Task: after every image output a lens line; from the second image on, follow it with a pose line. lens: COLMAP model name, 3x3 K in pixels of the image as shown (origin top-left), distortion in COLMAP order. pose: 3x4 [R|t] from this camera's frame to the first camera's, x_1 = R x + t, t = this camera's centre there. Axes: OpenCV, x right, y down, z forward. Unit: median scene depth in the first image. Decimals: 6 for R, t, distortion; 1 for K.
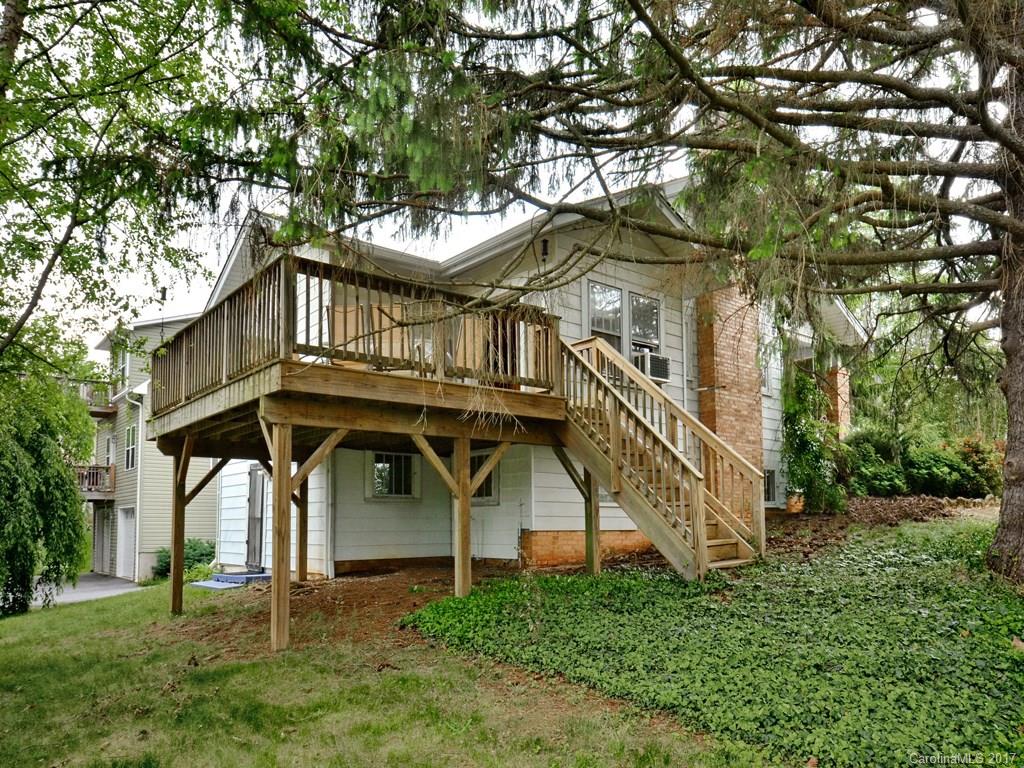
lens RADIAL K [[750.5, 0, 512.0], [0, 750.5, 384.0], [0, 0, 1]] dist [-0.042669, 0.036214]
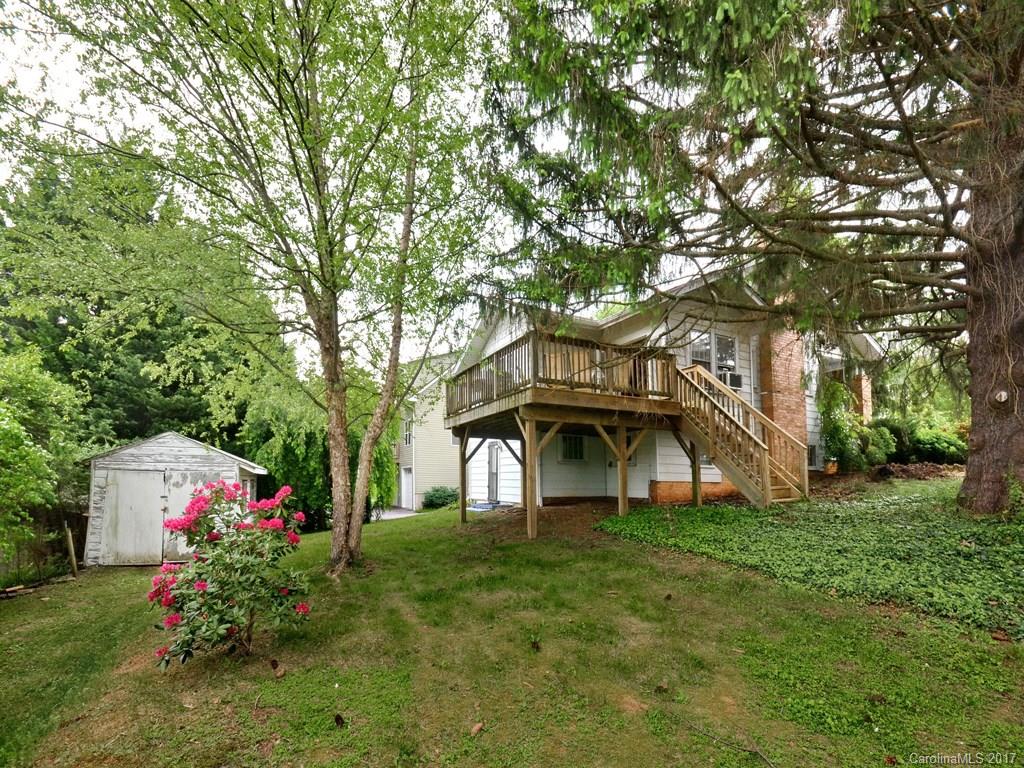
lens RADIAL K [[513.6, 0, 512.6], [0, 513.6, 401.1], [0, 0, 1]] dist [-0.031689, 0.000178]
pose [[0.979548, -0.017785, -0.200422, -0.067770], [0.022889, 0.999469, 0.023177, -0.019492], [0.199903, -0.027291, 0.979435, -0.210718]]
